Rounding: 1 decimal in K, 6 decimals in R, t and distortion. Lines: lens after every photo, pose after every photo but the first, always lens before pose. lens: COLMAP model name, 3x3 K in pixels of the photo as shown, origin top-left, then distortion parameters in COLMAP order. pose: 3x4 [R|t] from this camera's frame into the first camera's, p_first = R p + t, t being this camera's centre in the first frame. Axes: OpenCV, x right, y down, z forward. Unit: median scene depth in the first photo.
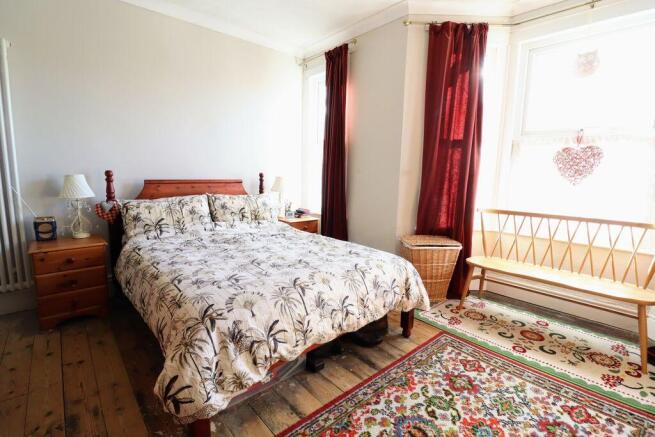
lens RADIAL K [[304.6, 0, 325.4], [0, 304.6, 214.1], [0, 0, 1]] dist [-0.002282, -0.000457]
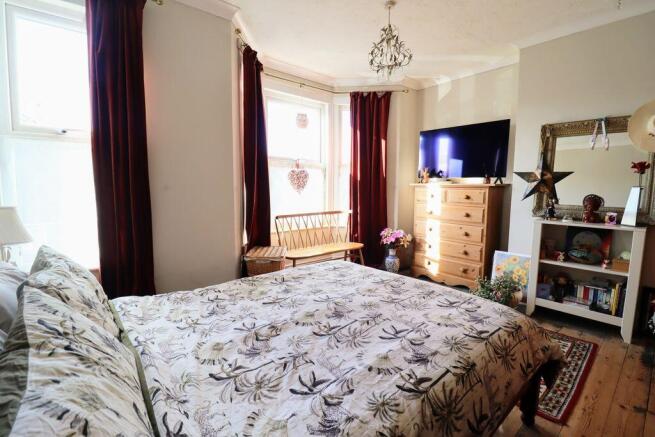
lens RADIAL K [[304.6, 0, 325.4], [0, 304.6, 214.1], [0, 0, 1]] dist [-0.002282, -0.000457]
pose [[-0.002766, -0.110647, 0.993856, -0.951269], [0.120314, 0.986603, 0.110174, -0.180116], [-0.992732, 0.119879, 0.010584, 1.033931]]
